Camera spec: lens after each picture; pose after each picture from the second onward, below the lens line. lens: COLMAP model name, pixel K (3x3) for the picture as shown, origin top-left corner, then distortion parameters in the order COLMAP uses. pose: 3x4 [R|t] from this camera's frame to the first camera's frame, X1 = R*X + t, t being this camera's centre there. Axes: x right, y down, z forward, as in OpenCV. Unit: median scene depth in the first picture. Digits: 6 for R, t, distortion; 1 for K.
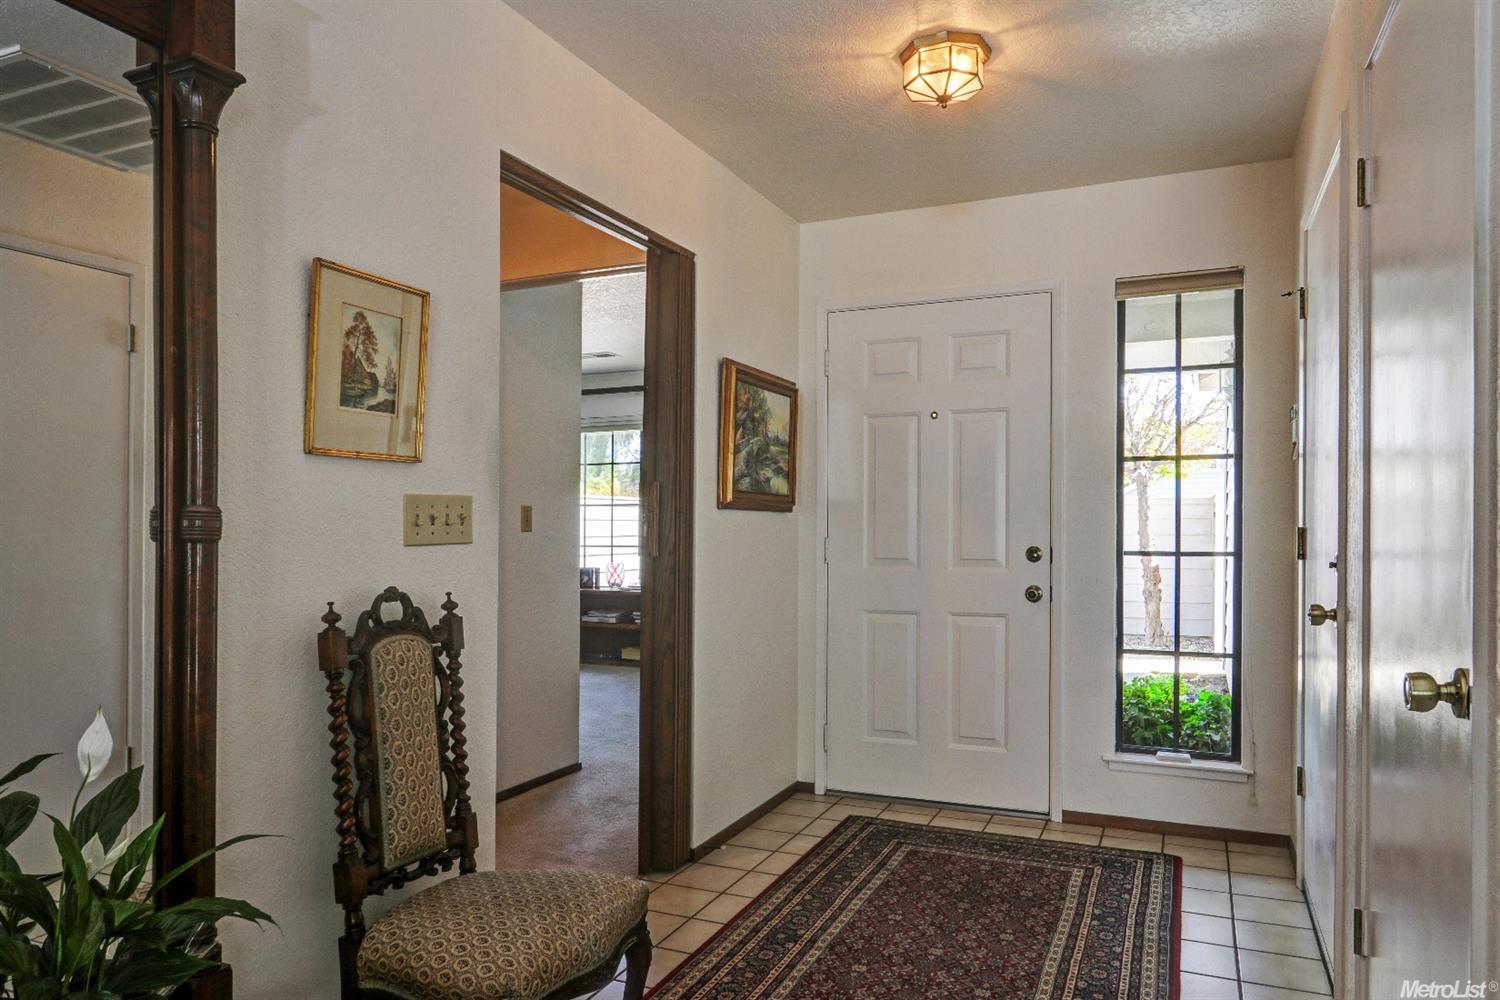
lens RADIAL K [[963.7, 0, 757.1], [0, 963.7, 501.4], [0, 0, 1]] dist [-0.005842, -0.001233]
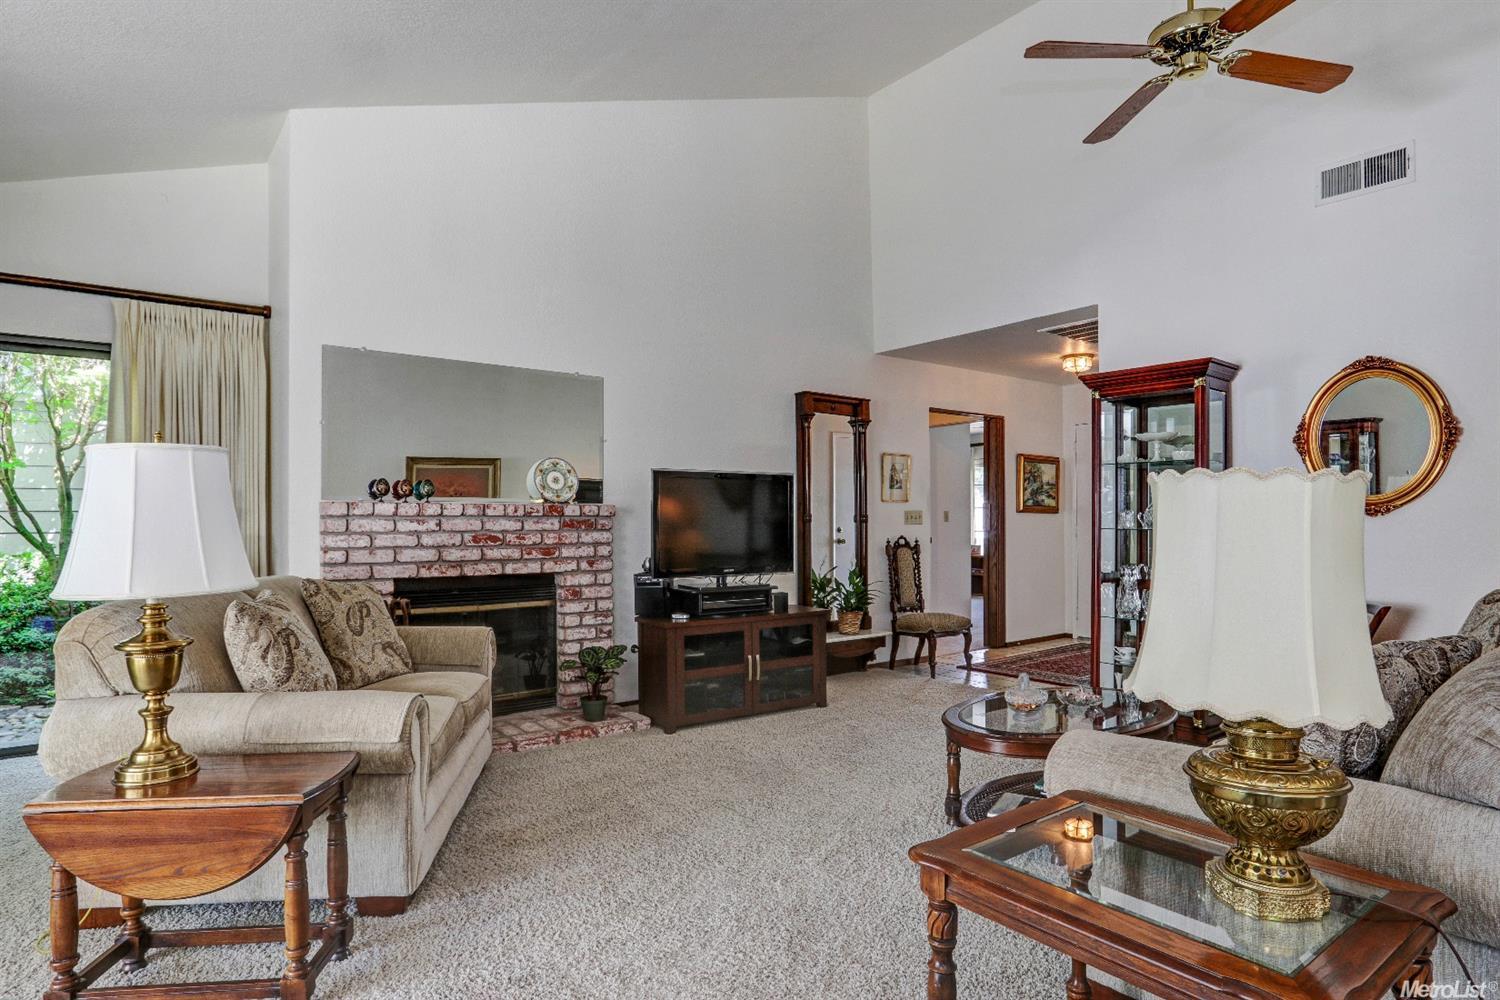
lens RADIAL K [[821.9, 0, 750.5], [0, 821.9, 503.8], [0, 0, 1]] dist [-0.018589, 0.002993]
pose [[0.879422, -0.010592, -0.475925, 0.598412], [0.012319, 0.999924, 0.000508, -0.041276], [0.475884, -0.006310, 0.879486, -1.999444]]
